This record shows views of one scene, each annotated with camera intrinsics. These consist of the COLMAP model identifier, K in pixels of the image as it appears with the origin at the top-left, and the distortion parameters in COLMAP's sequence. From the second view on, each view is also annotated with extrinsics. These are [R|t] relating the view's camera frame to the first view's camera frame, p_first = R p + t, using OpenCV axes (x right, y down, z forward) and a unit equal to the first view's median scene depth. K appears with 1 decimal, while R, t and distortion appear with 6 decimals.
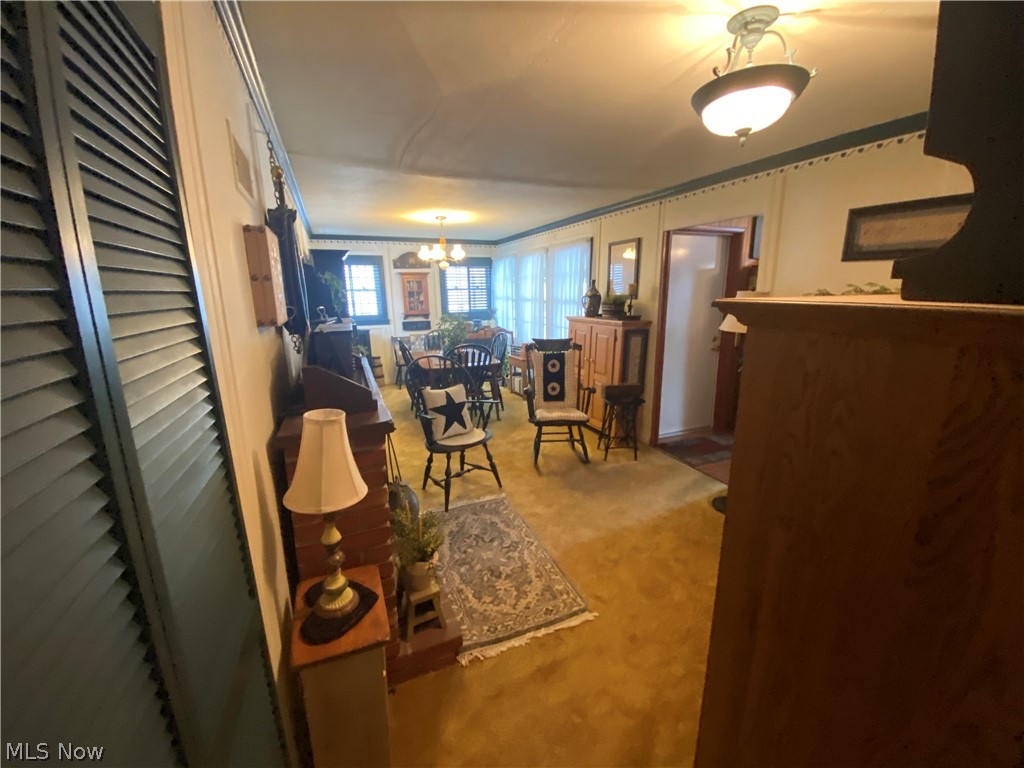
lens RADIAL K [[414.2, 0, 510.3], [0, 414.2, 381.0], [0, 0, 1]] dist [0.041746, -0.041300]
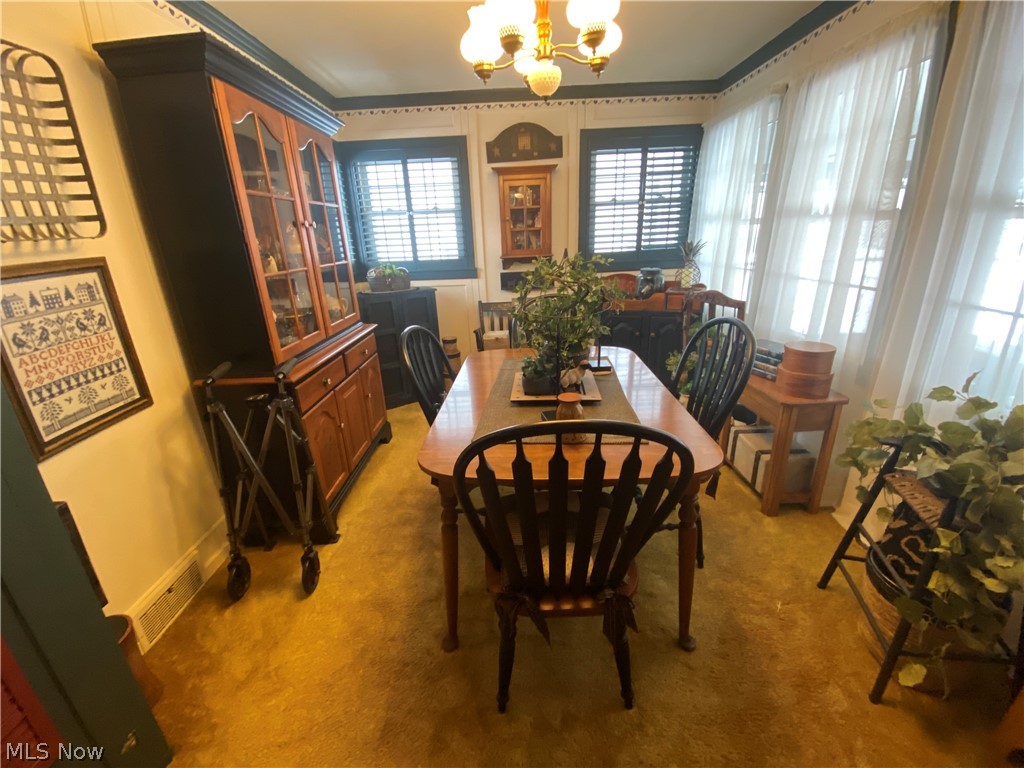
lens RADIAL K [[414.2, 0, 510.3], [0, 414.2, 381.0], [0, 0, 1]] dist [0.041746, -0.041300]
pose [[0.918308, 0.111626, -0.379802, -0.035602], [-0.058611, 0.987185, 0.148425, -0.087219], [0.391503, -0.114040, 0.913083, 0.518278]]
